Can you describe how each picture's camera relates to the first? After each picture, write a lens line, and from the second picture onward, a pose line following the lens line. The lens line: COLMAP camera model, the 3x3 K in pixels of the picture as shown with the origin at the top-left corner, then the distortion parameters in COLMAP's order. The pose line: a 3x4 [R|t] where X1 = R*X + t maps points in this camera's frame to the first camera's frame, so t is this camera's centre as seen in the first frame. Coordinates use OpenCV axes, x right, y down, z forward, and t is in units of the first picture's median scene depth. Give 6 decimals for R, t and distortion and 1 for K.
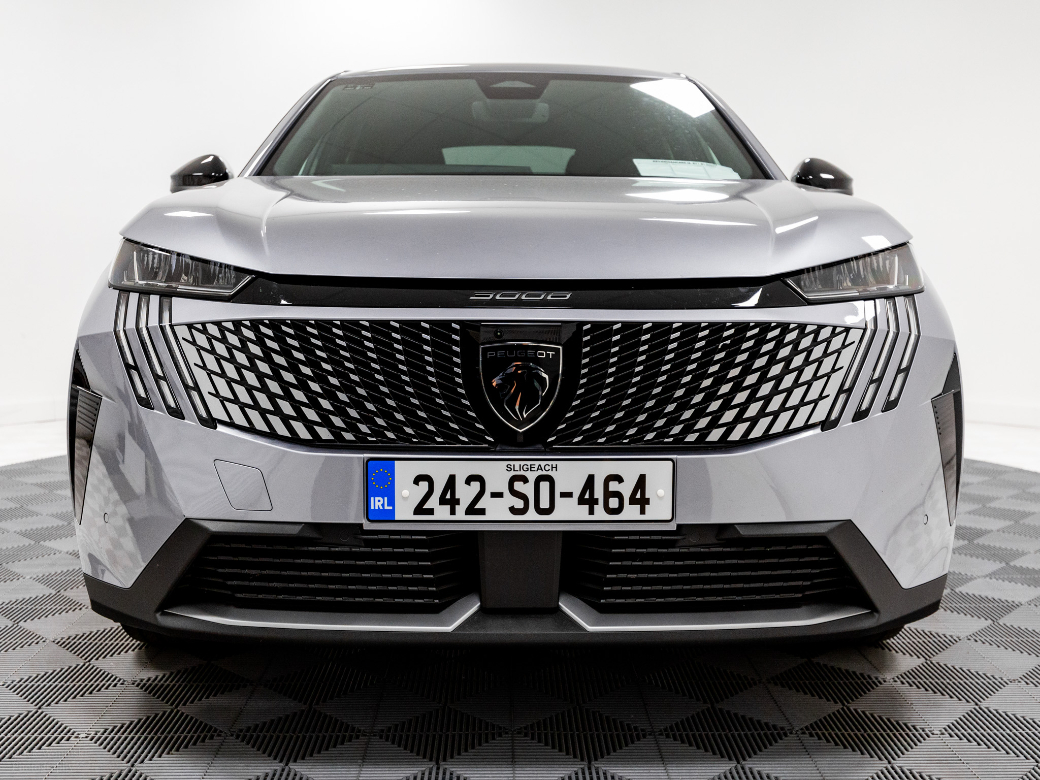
lens RADIAL K [[1094.3, 0, 524.2], [0, 1094.3, 387.6], [0, 0, 1]] dist [0.046249, 0.017489]
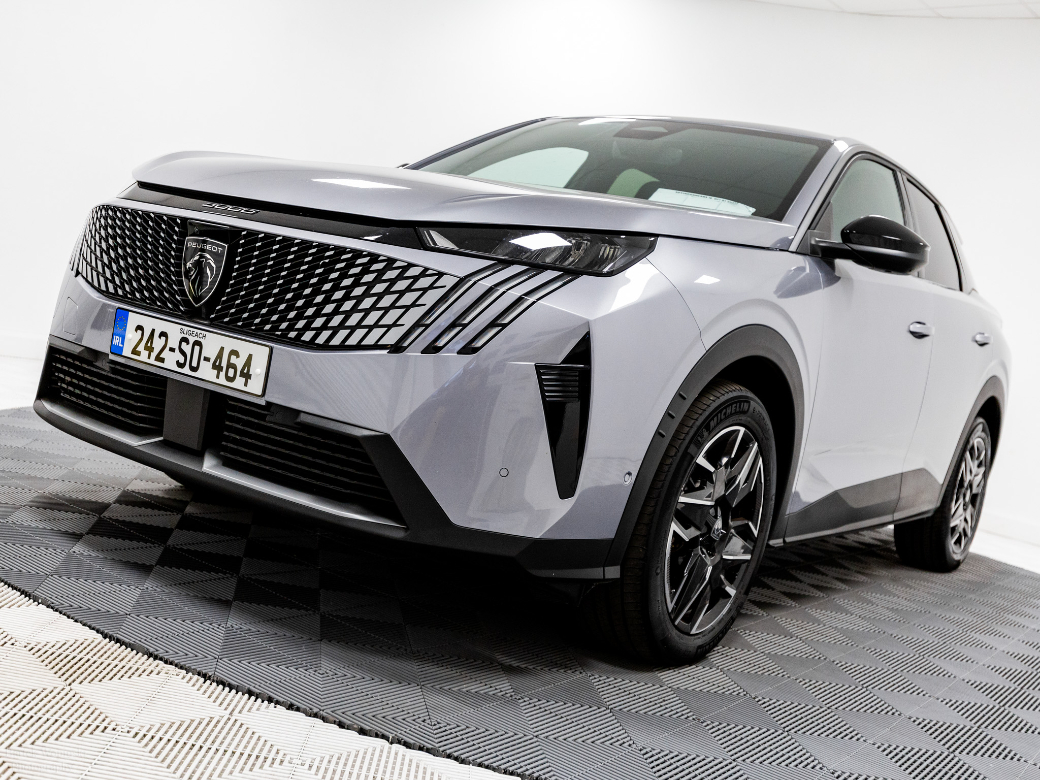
lens RADIAL K [[1094.3, 0, 524.2], [0, 1094.3, 387.6], [0, 0, 1]] dist [0.046249, 0.017489]
pose [[0.800851, 0.189631, -0.568047, 1.070595], [-0.252439, 0.967048, -0.033067, 0.078597], [0.543058, 0.169879, 0.822331, 0.148824]]
